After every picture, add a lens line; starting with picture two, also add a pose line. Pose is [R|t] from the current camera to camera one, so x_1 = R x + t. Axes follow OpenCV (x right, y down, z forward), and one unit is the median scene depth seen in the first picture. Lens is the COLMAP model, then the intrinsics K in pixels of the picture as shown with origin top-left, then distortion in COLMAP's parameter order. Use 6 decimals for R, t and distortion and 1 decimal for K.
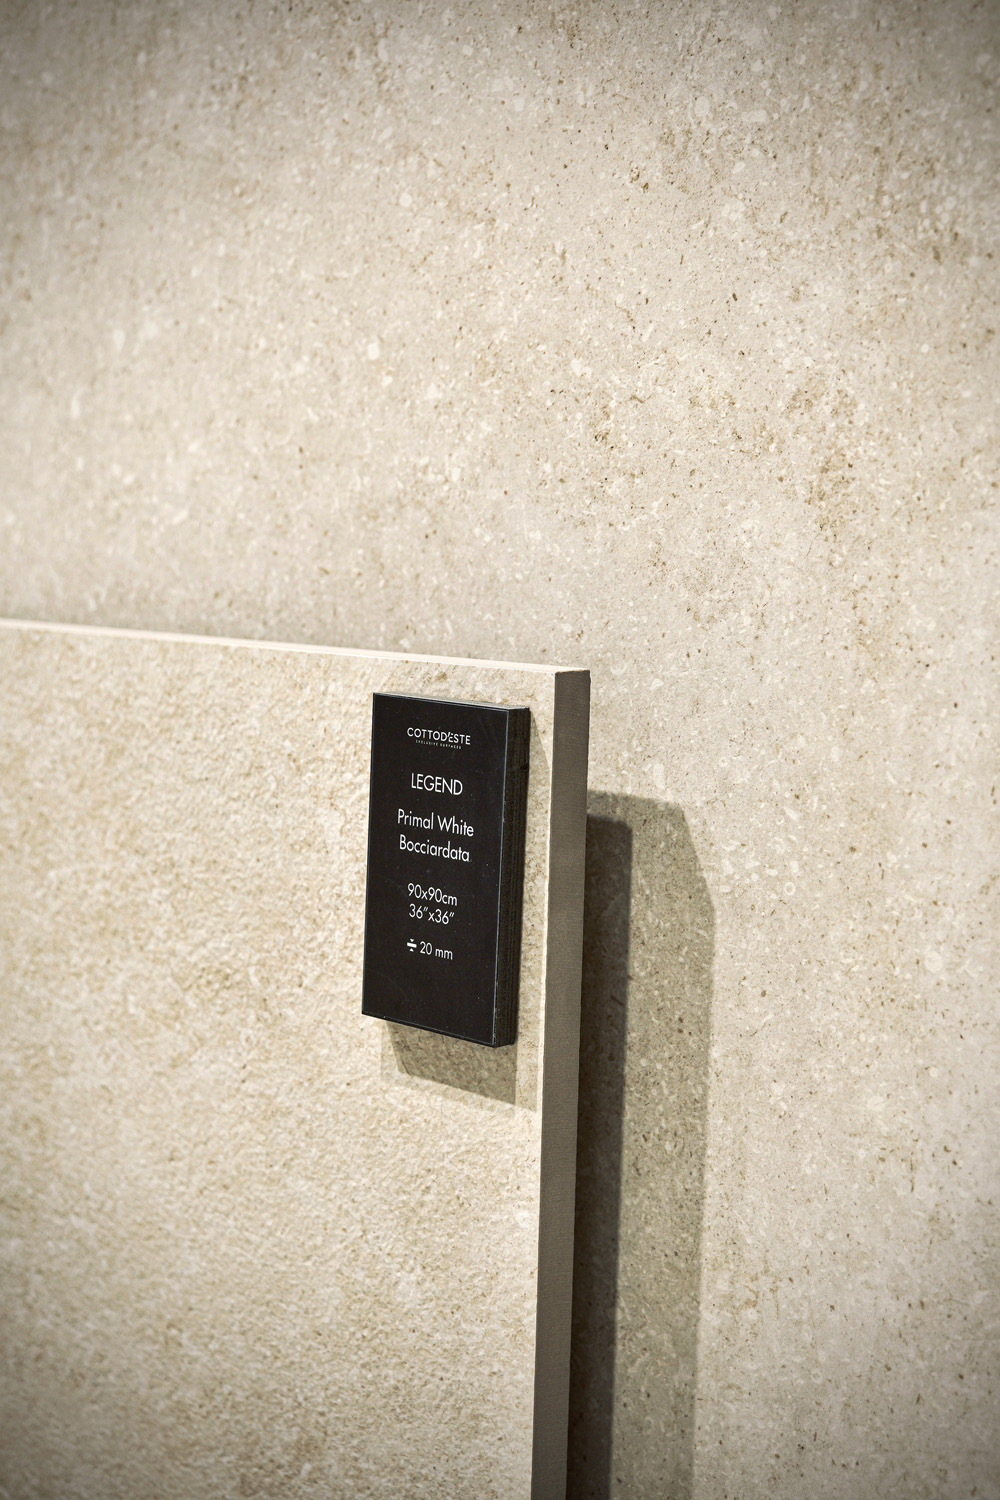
lens RADIAL K [[2190.7, 0, 500.0], [0, 2190.7, 743.4], [0, 0, 1]] dist [-0.005273, 0.000000]
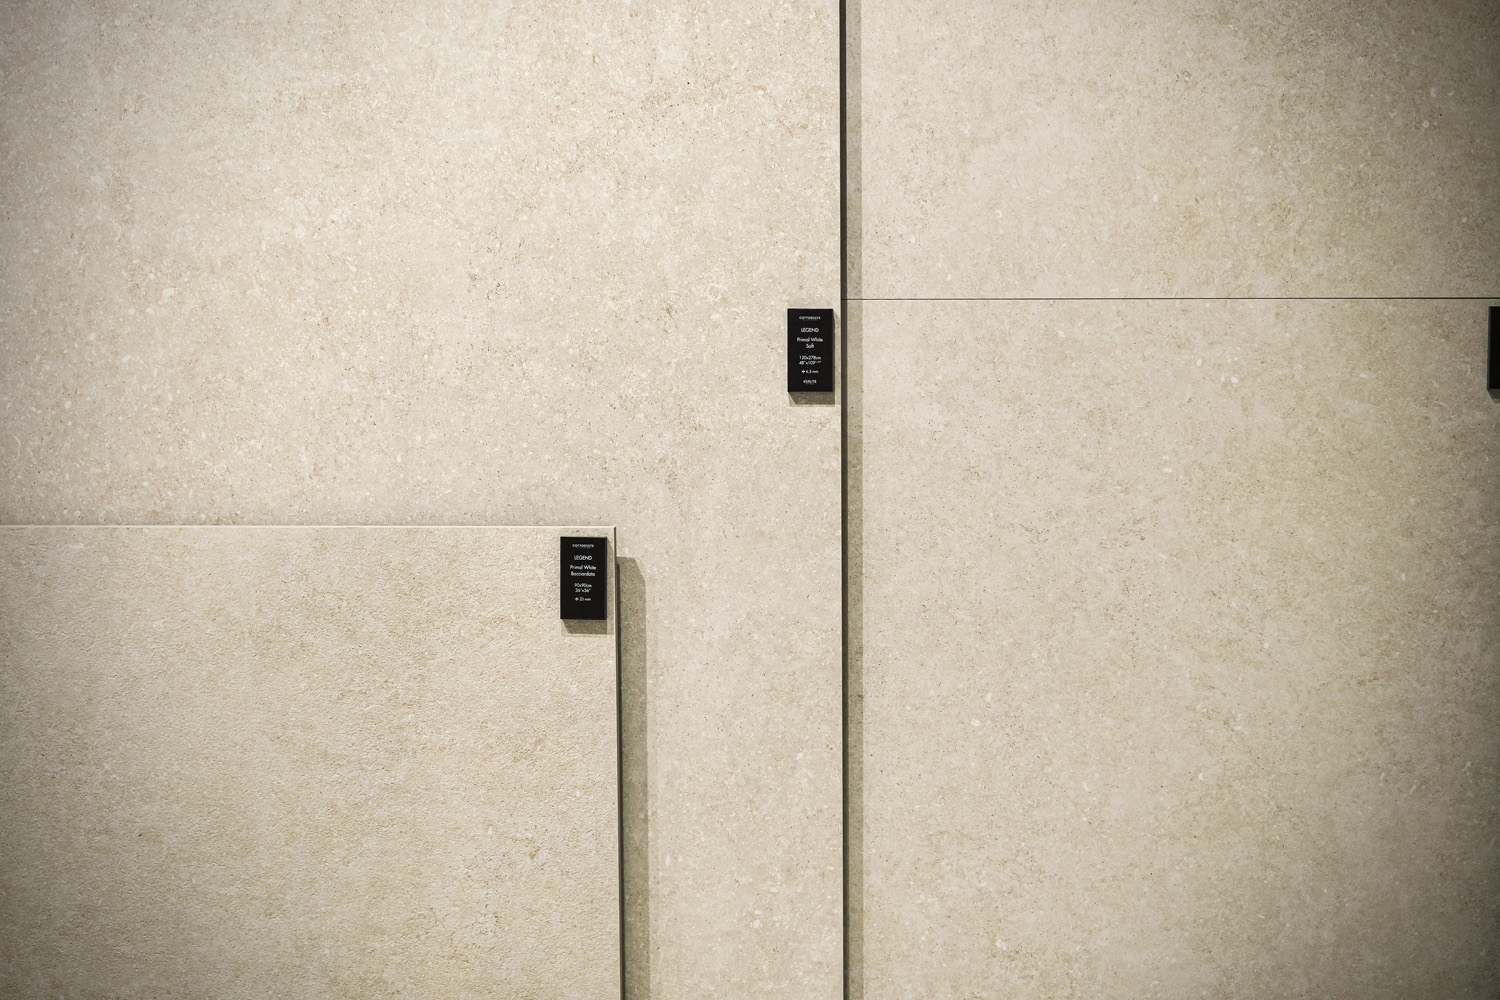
lens RADIAL K [[2121.4, 0, 750.3], [0, 2121.4, 501.8], [0, 0, 1]] dist [0.000436, 0.000000]
pose [[0.805114, -0.073820, 0.588508, -2.049450], [0.086819, 0.996205, 0.006186, -0.080548], [-0.586732, 0.046113, 0.808467, -2.318755]]
